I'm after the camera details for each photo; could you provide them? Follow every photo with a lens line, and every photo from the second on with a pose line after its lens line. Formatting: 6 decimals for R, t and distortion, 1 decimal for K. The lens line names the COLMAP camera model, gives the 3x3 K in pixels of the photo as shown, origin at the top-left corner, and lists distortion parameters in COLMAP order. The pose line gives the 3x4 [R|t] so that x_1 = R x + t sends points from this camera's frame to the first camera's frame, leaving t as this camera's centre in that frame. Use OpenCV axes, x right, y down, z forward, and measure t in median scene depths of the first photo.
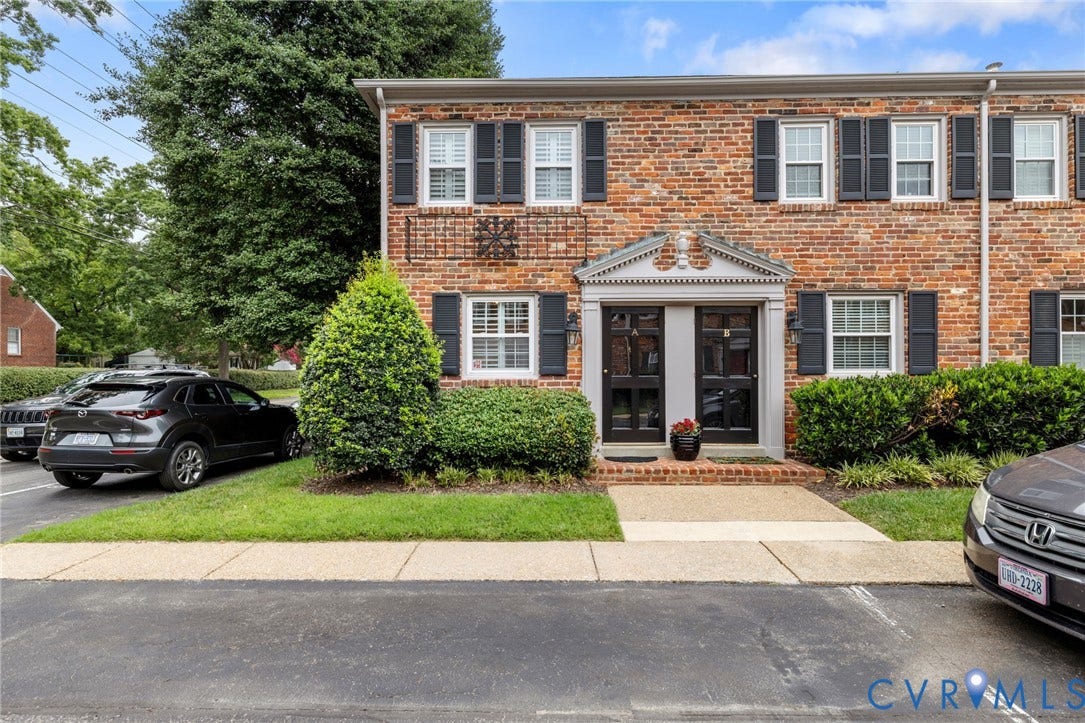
lens RADIAL K [[509.3, 0, 543.0], [0, 509.3, 360.1], [0, 0, 1]] dist [0.002536, -0.001220]
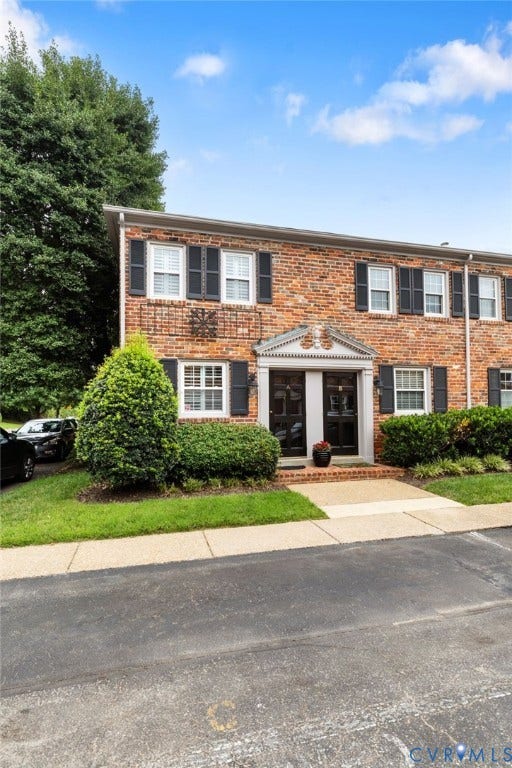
lens RADIAL K [[340.3, 0, 225.5], [0, 340.3, 396.0], [0, 0, 1]] dist [-0.001973, 0.000894]
pose [[0.970242, 0.005421, 0.242076, -0.281527], [-0.000424, 0.999786, -0.020689, -0.005375], [-0.242136, 0.019971, 0.970037, 0.021409]]
